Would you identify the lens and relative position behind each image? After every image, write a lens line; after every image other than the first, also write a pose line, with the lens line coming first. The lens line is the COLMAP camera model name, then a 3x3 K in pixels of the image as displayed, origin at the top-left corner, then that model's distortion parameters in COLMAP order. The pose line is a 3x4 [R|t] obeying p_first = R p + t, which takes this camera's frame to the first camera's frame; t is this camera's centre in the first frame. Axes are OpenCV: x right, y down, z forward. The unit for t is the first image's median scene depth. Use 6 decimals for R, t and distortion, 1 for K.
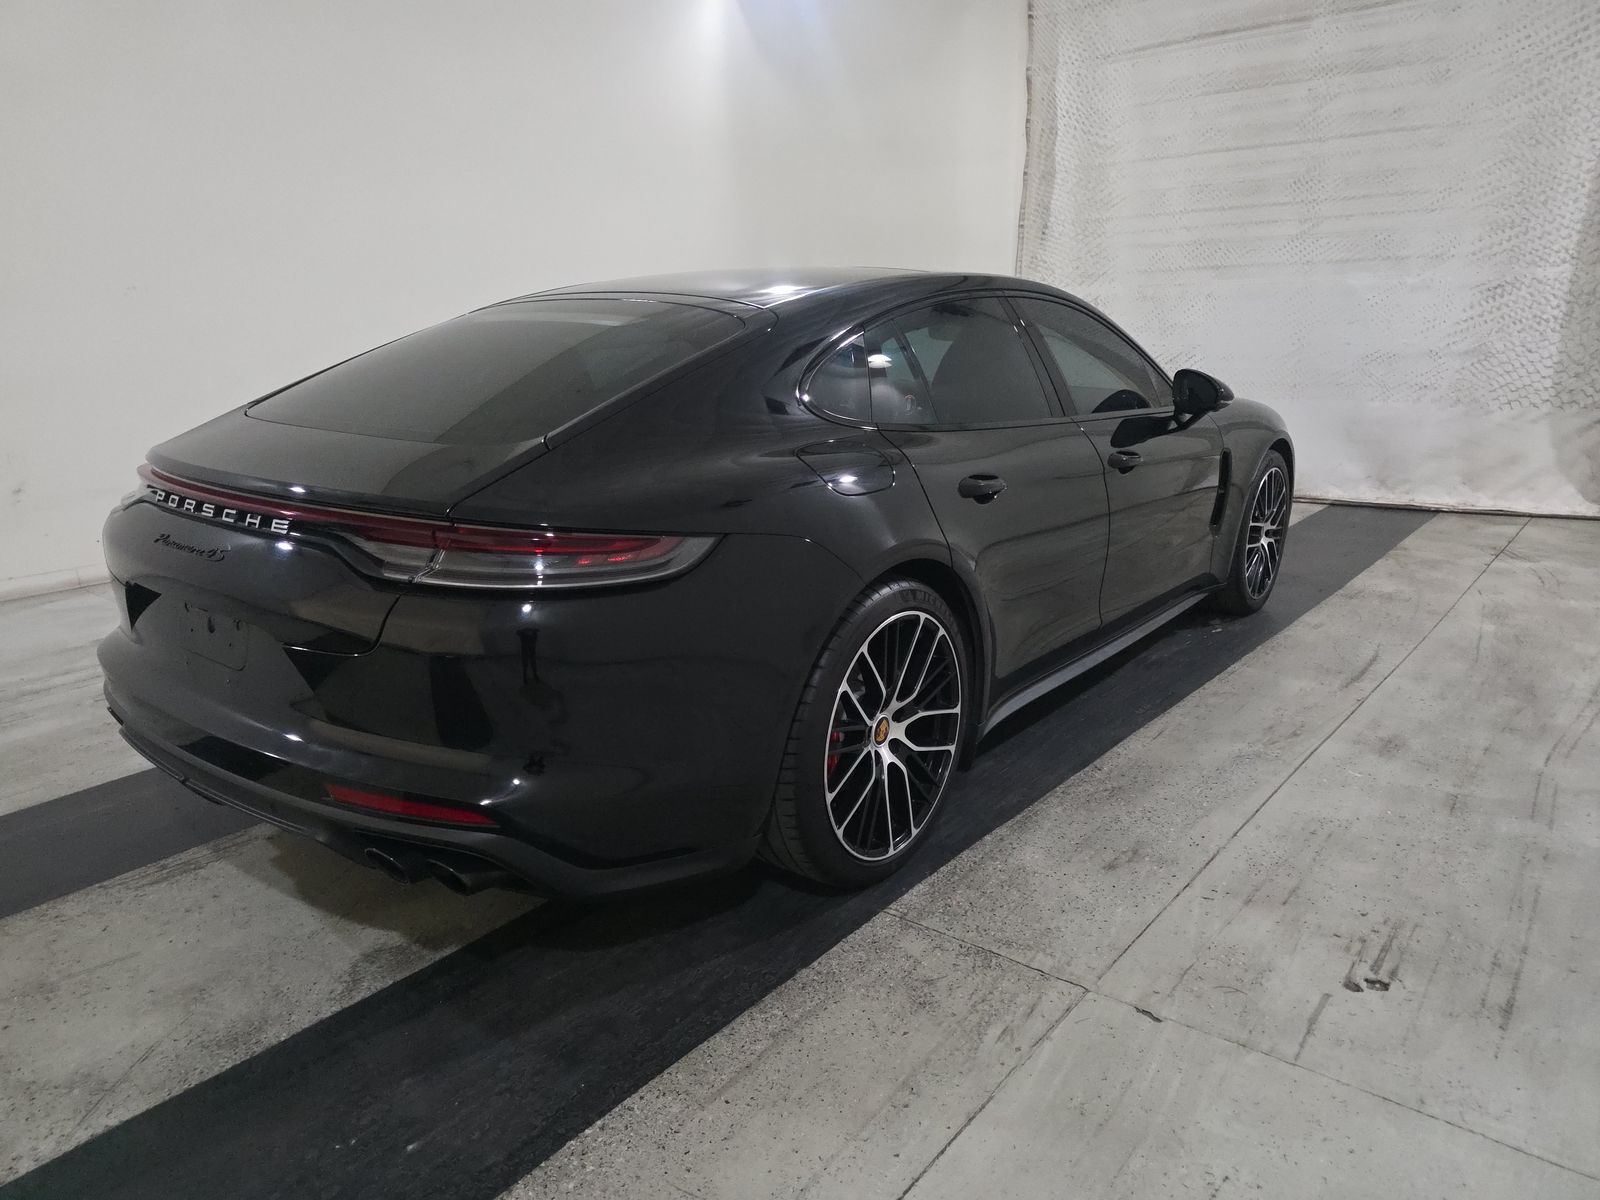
lens RADIAL K [[1068.7, 0, 790.6], [0, 1068.7, 606.1], [0, 0, 1]] dist [0.034517, -0.025362]
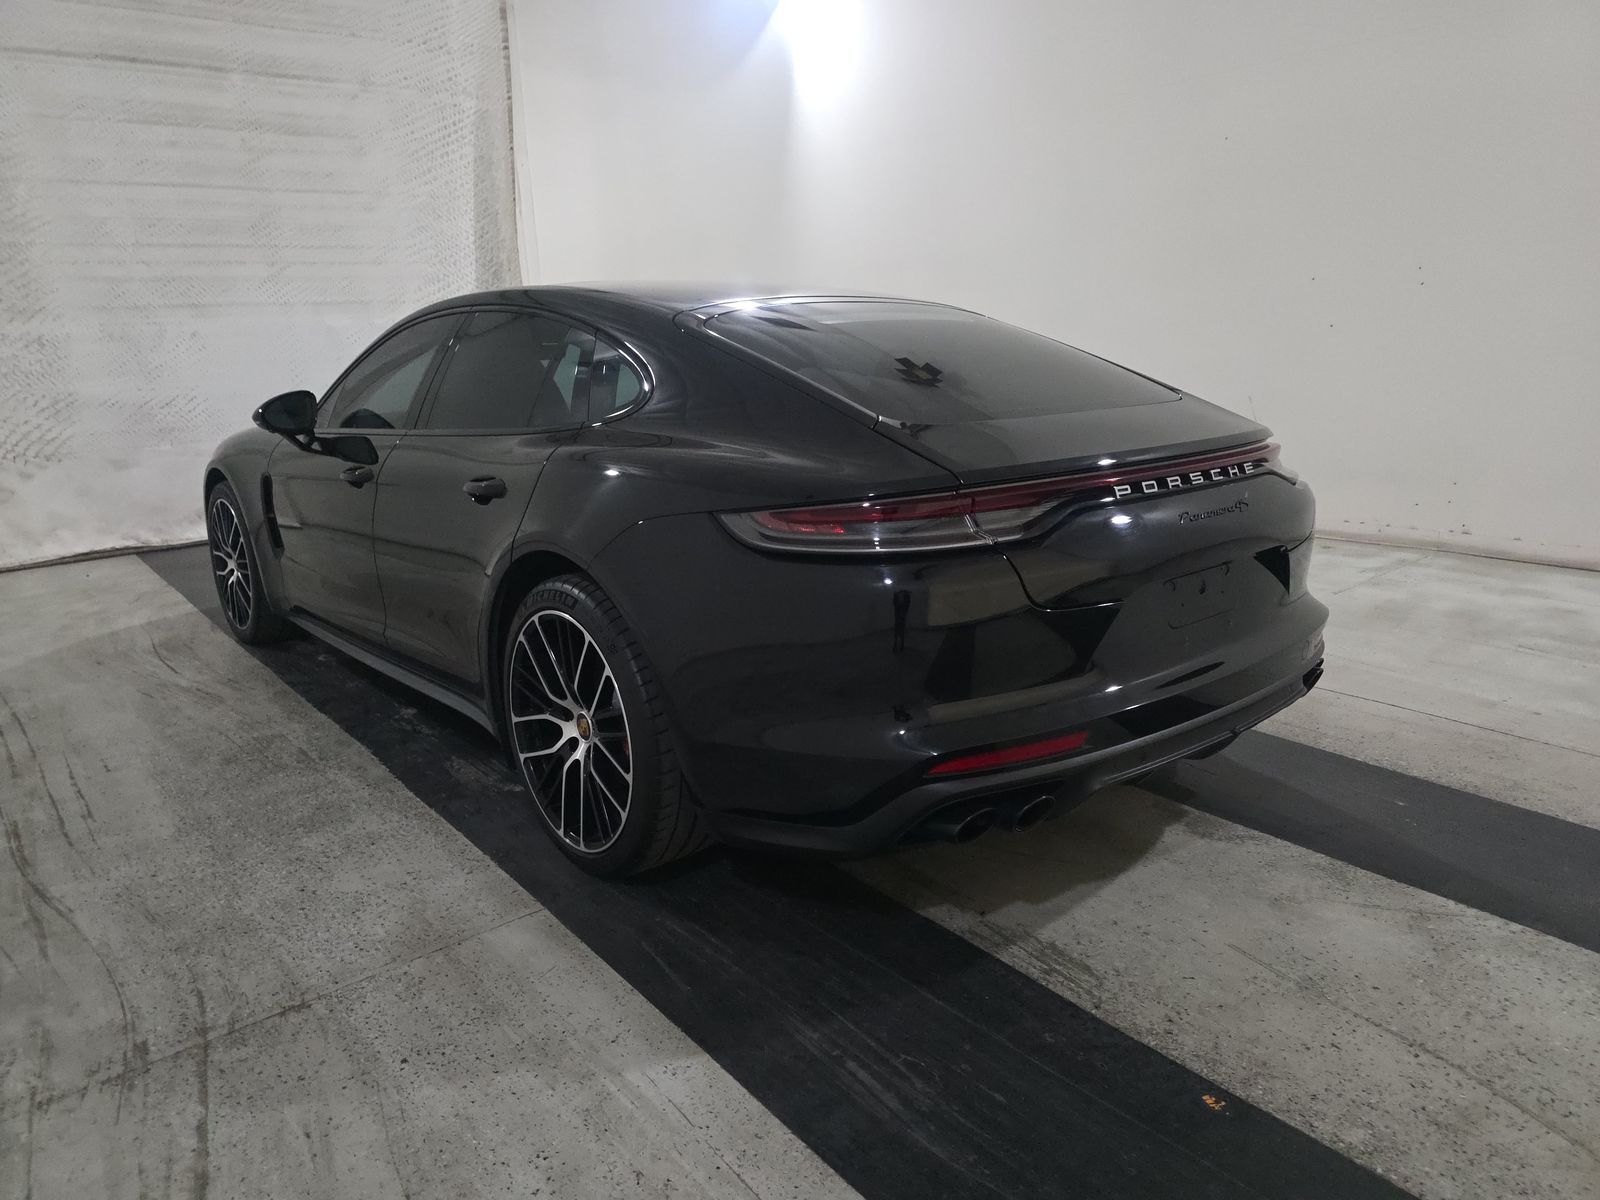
lens RADIAL K [[1068.7, 0, 793.7], [0, 1068.7, 592.0], [0, 0, 1]] dist [0.034517, -0.025362]
pose [[0.197331, -0.226407, 0.953834, -0.545353], [0.289346, 0.943072, 0.163992, -0.089427], [-0.936664, 0.243627, 0.251608, 0.371887]]
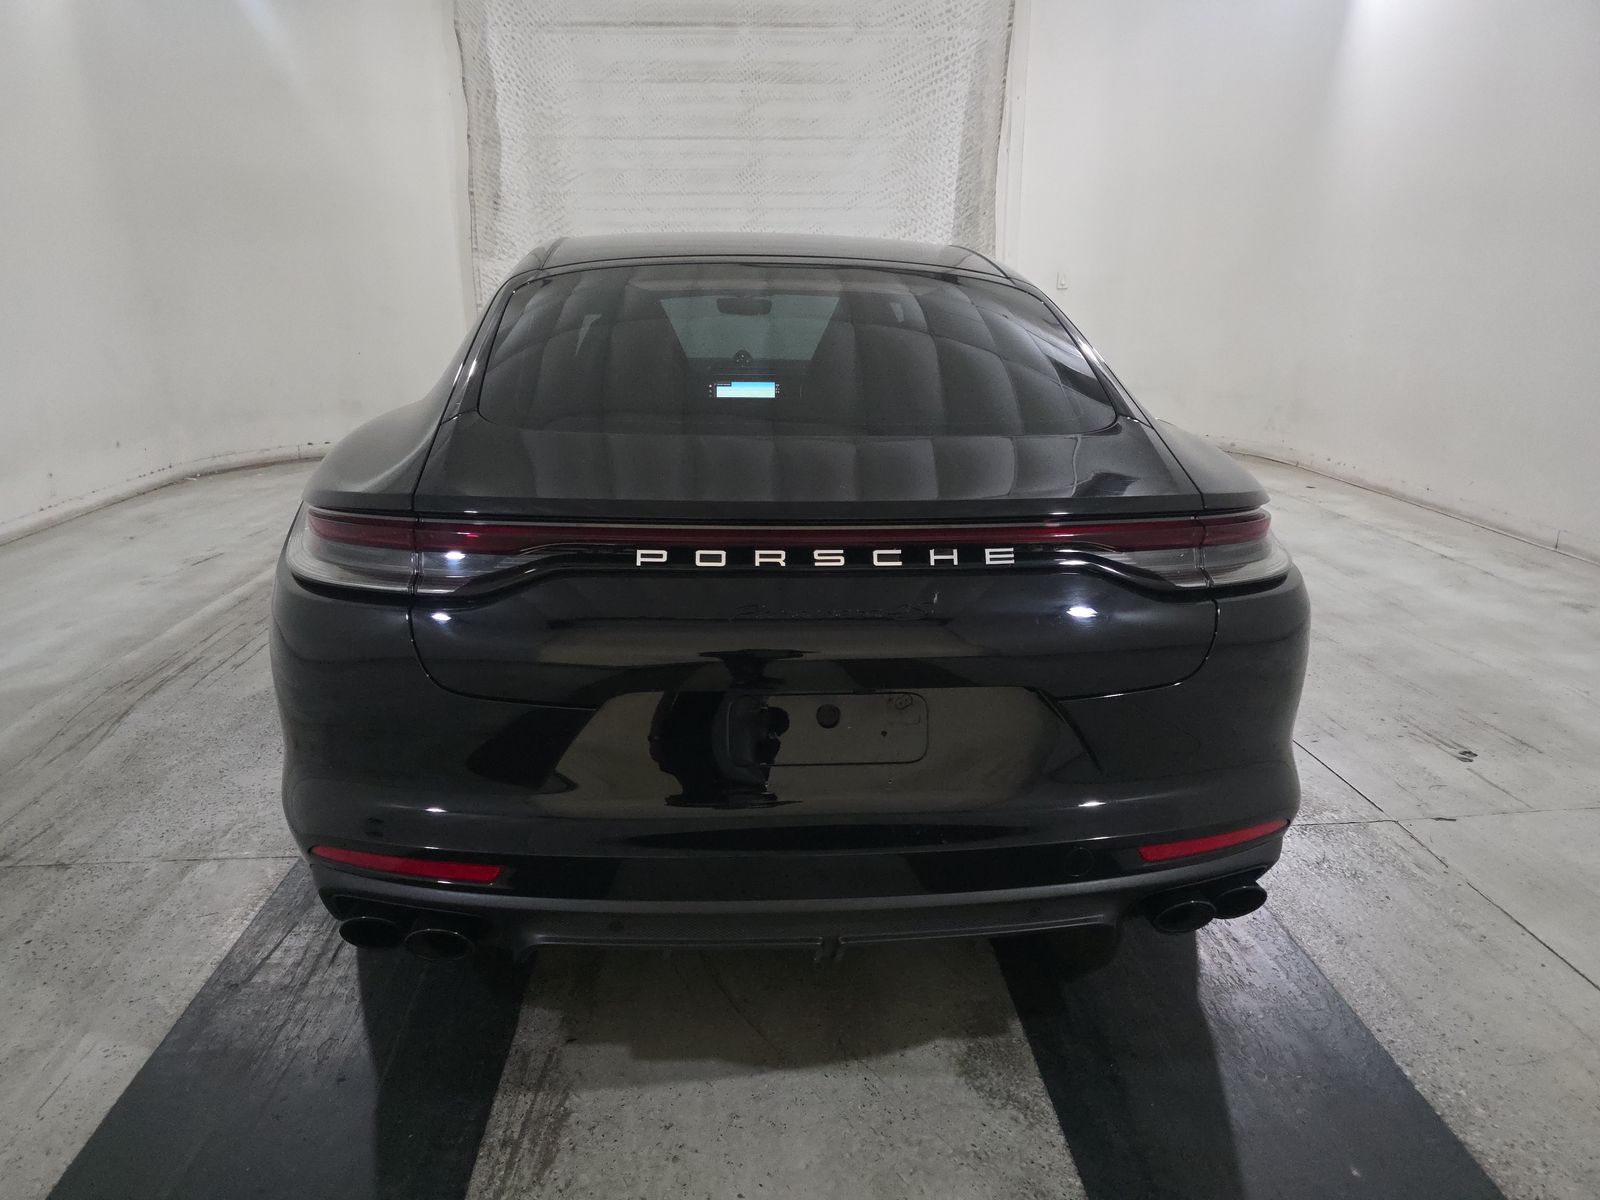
lens RADIAL K [[1068.7, 0, 799.4], [0, 1068.7, 609.4], [0, 0, 1]] dist [0.034517, -0.025362]
pose [[0.729481, -0.184535, 0.658638, -0.335717], [0.169378, 0.981664, 0.087443, -0.039389], [-0.662698, 0.047771, 0.747362, 0.161021]]
